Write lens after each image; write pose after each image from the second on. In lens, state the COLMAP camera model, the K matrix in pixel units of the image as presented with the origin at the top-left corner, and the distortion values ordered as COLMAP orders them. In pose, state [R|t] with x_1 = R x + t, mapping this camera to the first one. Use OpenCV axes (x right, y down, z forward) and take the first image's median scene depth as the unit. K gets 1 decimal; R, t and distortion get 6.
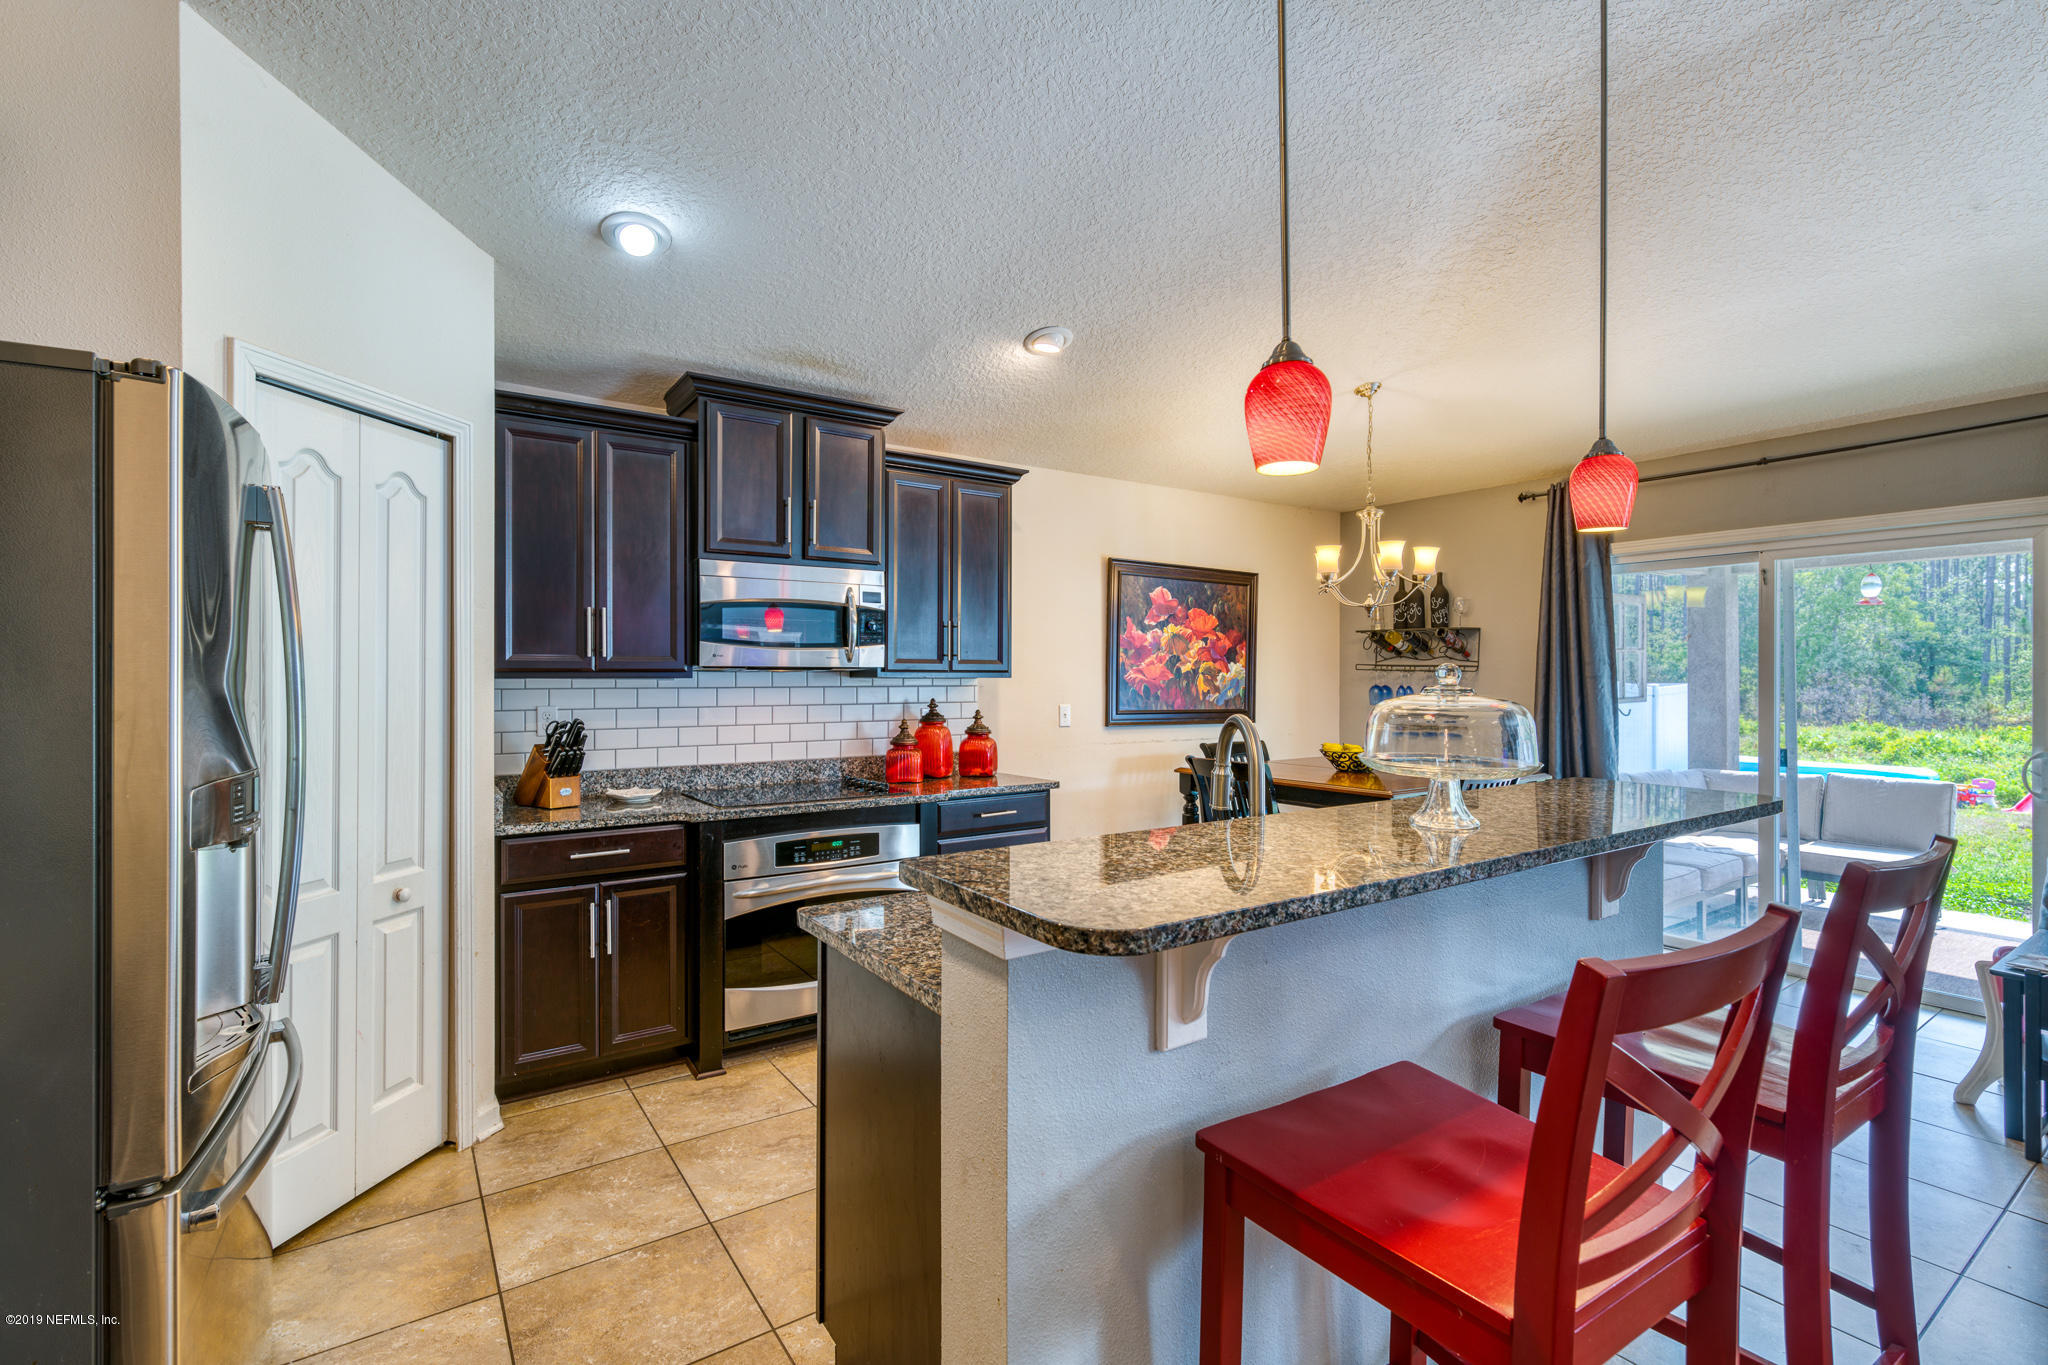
lens RADIAL K [[922.2, 0, 1029.3], [0, 922.2, 672.2], [0, 0, 1]] dist [0.001583, -0.000016]
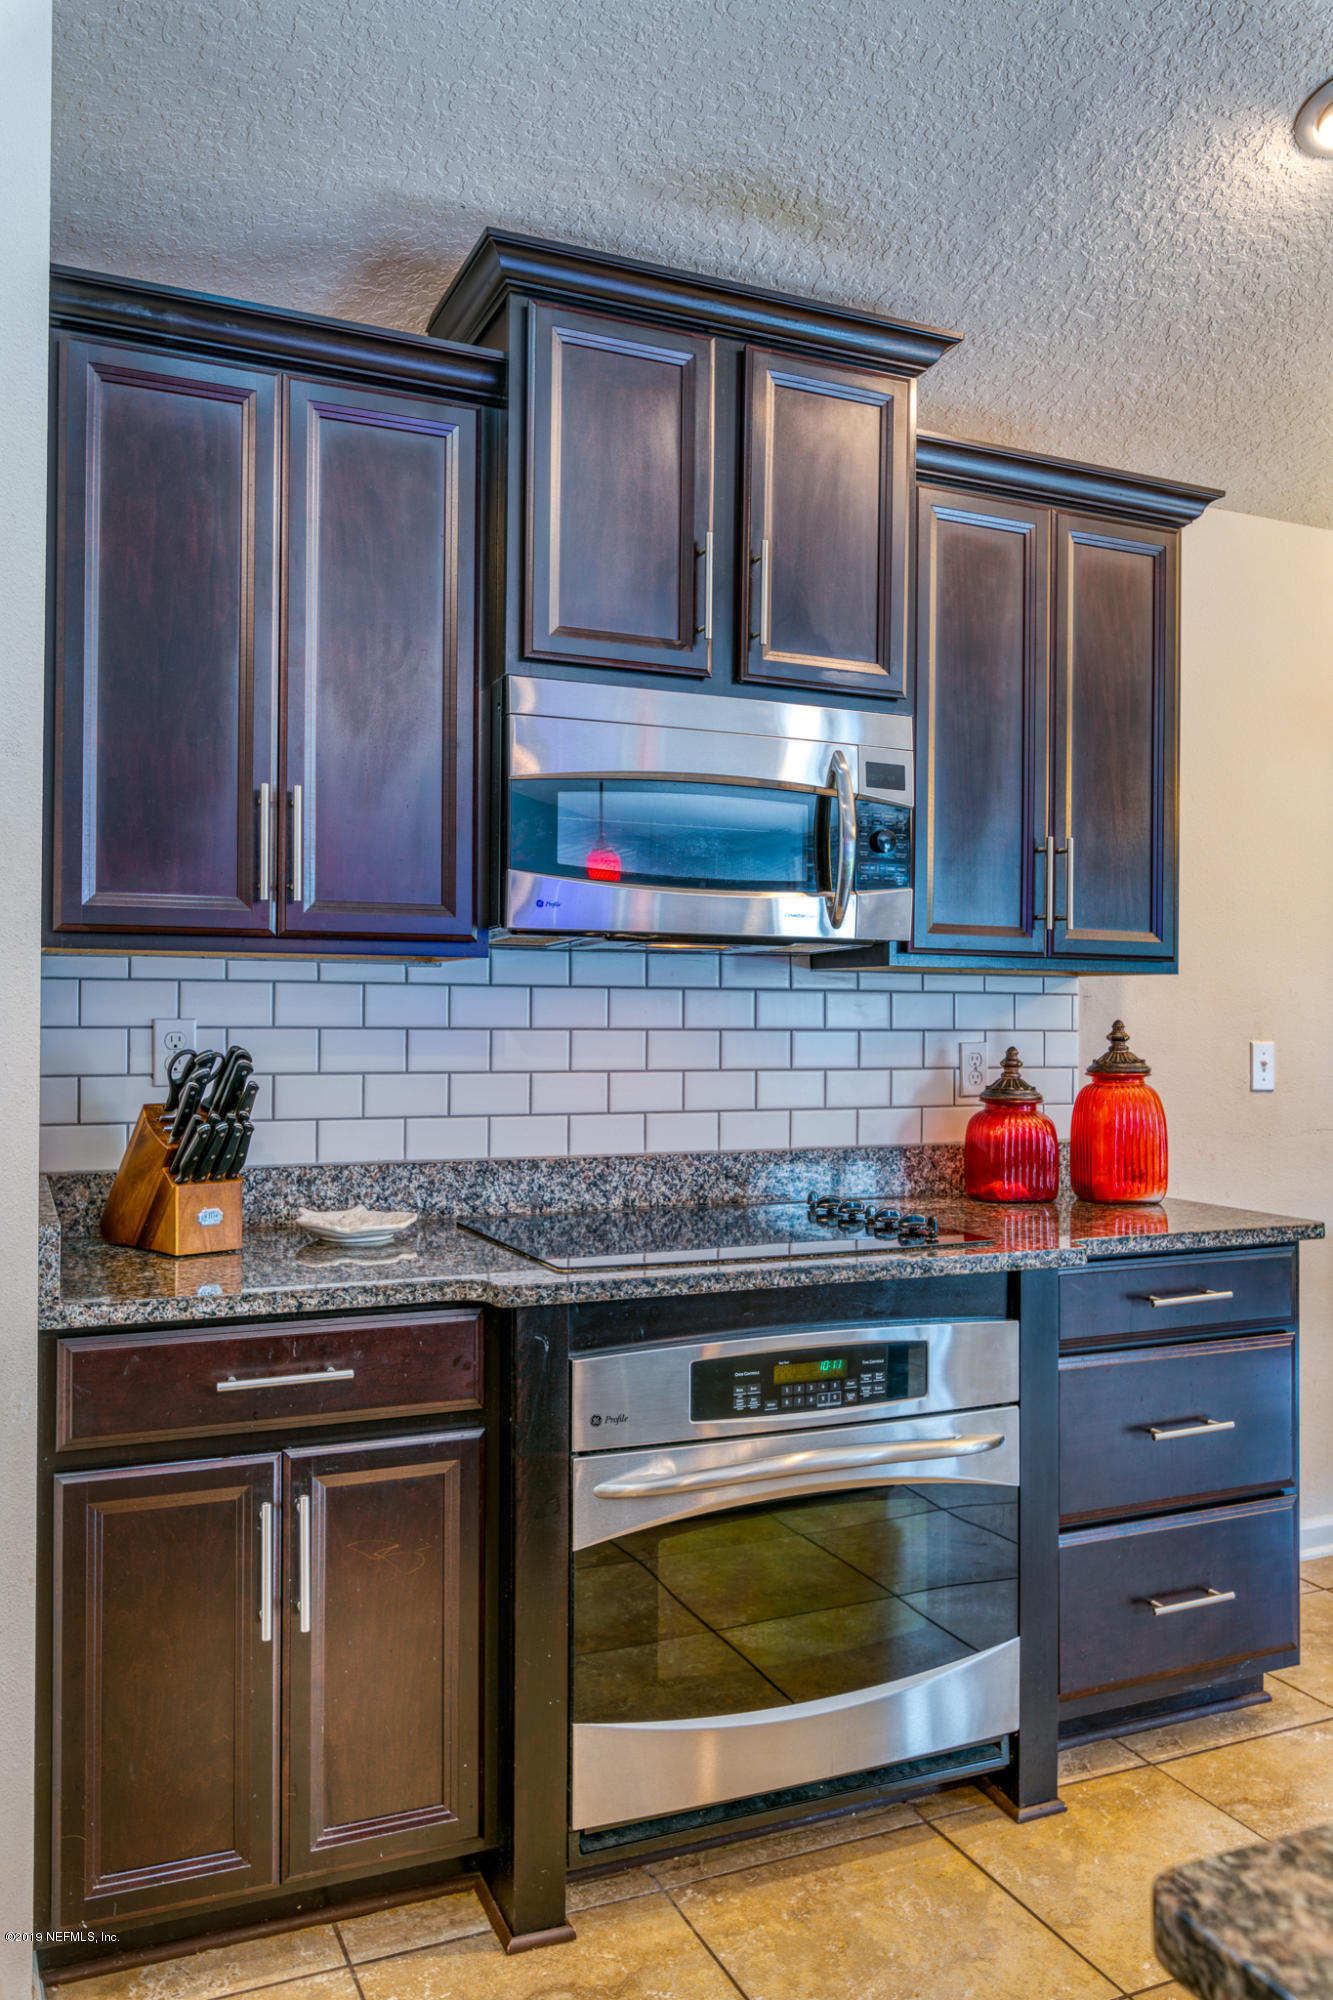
lens RADIAL K [[1514.7, 0, 662.6], [0, 1514.7, 1005.6], [0, 0, 1]] dist [-0.009757, -0.003420]
pose [[0.982417, 0.010477, -0.186406, -0.154958], [-0.009968, 0.999944, 0.003669, 0.025365], [0.186433, -0.001746, 0.982466, 0.325695]]
